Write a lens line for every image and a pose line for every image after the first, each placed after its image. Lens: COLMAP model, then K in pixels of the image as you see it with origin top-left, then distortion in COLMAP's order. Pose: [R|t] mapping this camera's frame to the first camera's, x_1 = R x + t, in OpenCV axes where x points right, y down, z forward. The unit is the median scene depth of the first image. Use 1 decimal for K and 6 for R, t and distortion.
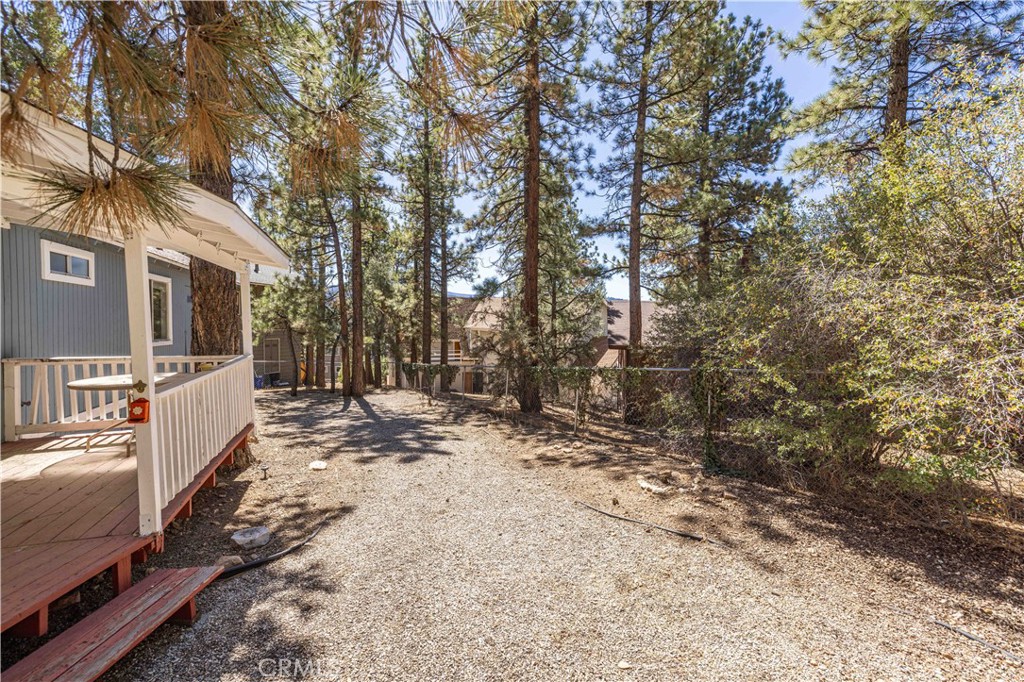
lens RADIAL K [[440.5, 0, 513.2], [0, 440.5, 336.7], [0, 0, 1]] dist [0.003219, 0.000885]
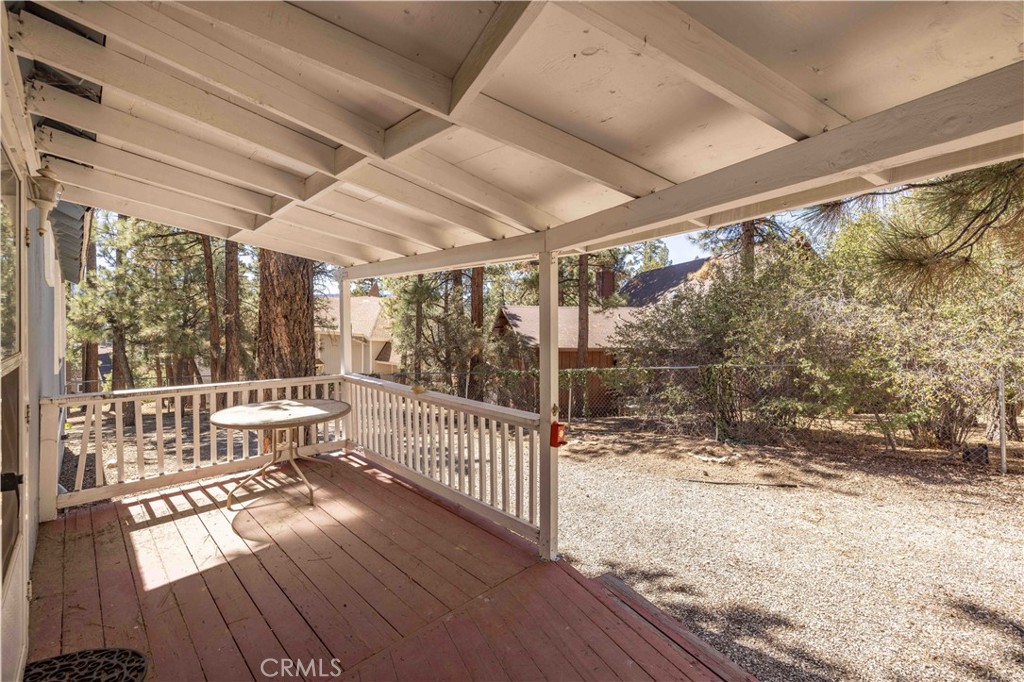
lens RADIAL K [[440.5, 0, 517.6], [0, 440.5, 333.5], [0, 0, 1]] dist [0.003219, 0.000885]
pose [[0.897764, -0.012004, 0.440313, -0.321793], [0.014453, 0.999893, -0.002209, -0.014959], [-0.440239, 0.008347, 0.897842, 0.033233]]
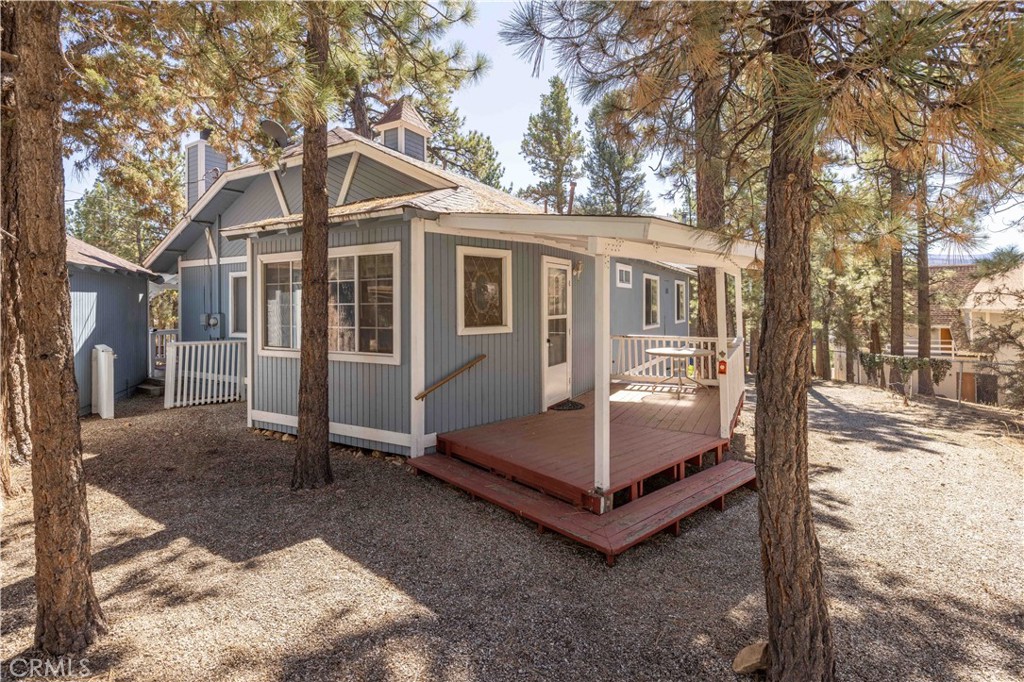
lens RADIAL K [[500.5, 0, 505.2], [0, 500.5, 297.4], [0, 0, 1]] dist [-0.000526, -0.000054]
pose [[0.662357, -0.020727, -0.748901, 0.025485], [-0.009561, 0.999302, -0.036113, -0.008825], [0.749127, 0.031080, 0.661697, -0.243219]]
